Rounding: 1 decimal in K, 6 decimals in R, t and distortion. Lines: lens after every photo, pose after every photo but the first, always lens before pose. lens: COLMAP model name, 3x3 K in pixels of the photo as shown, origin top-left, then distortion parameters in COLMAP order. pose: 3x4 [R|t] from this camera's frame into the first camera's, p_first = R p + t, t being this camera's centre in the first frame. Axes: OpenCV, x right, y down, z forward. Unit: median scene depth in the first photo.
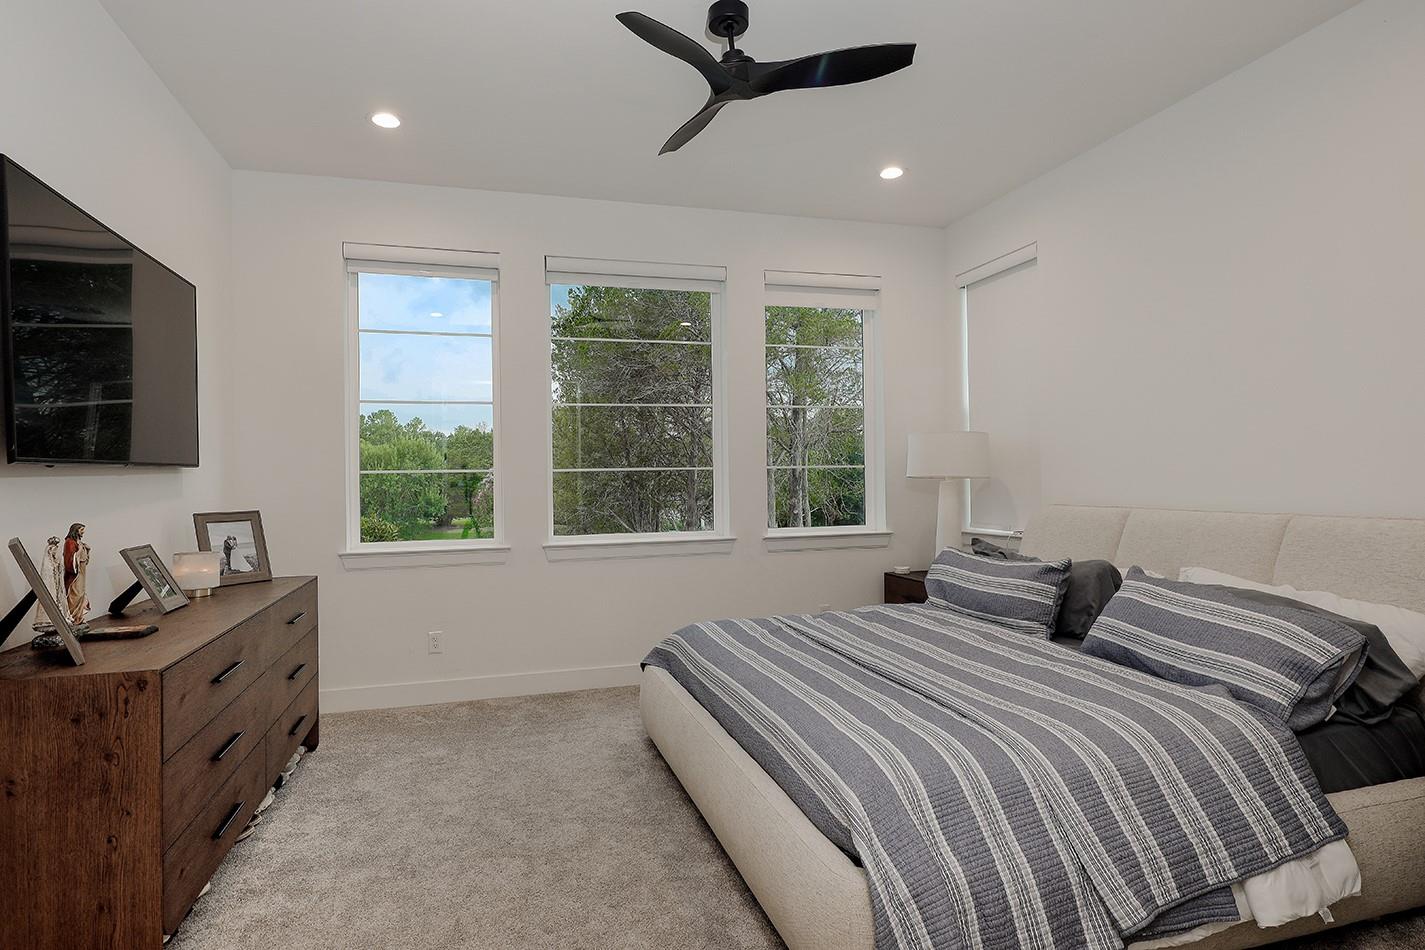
lens RADIAL K [[733.3, 0, 712.5], [0, 733.3, 475.0], [0, 0, 1]] dist [0.001411, 0.000165]
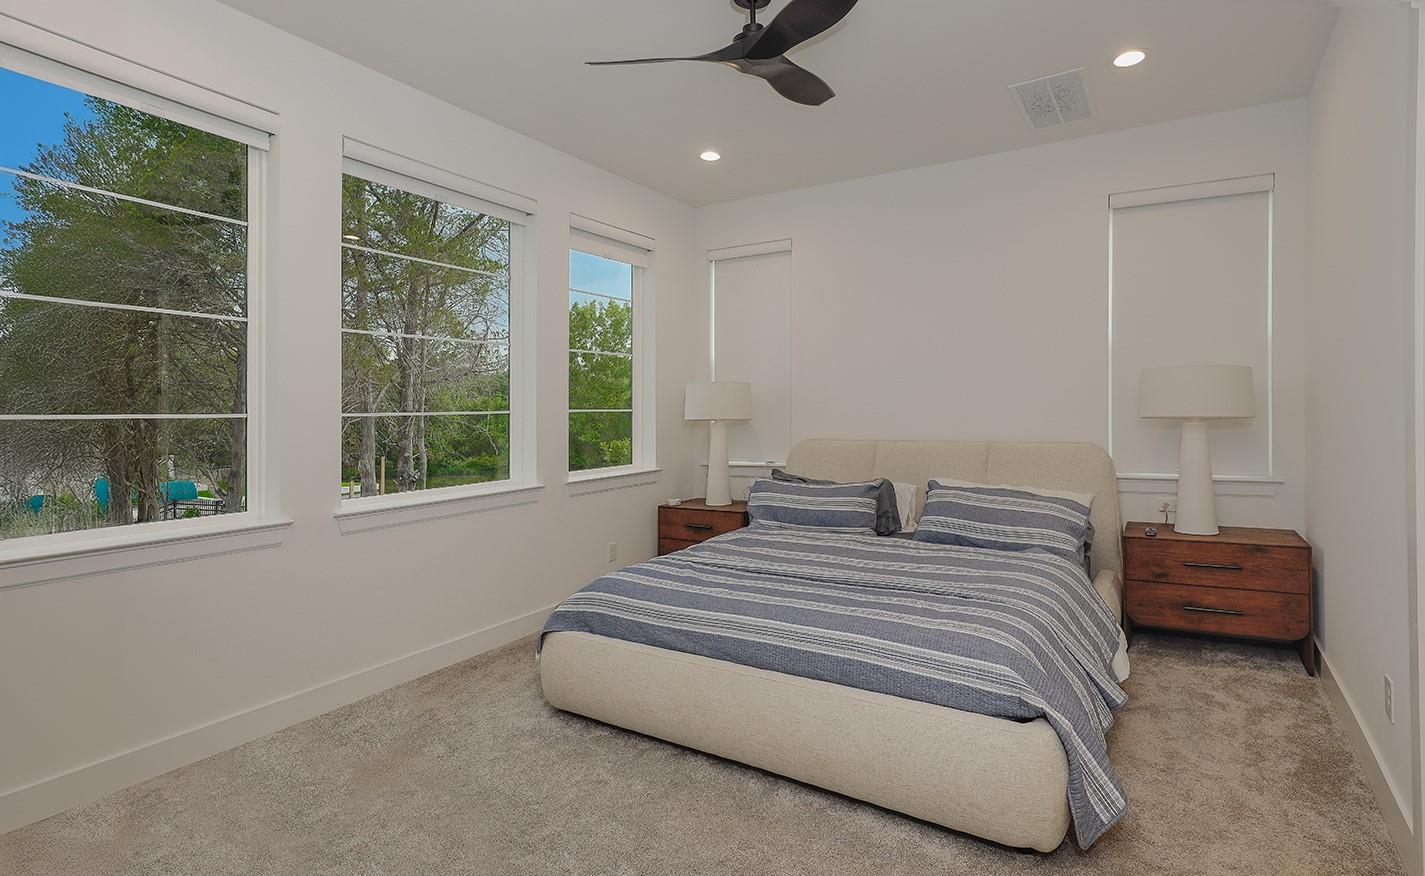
lens RADIAL K [[666.4, 0, 714.1], [0, 666.4, 405.3], [0, 0, 1]] dist [-0.001609, -0.000133]
pose [[0.720885, 0.008267, 0.693006, -0.432188], [0.005395, 0.999832, -0.017539, -0.001423], [-0.693034, 0.016383, 0.720719, 0.230417]]
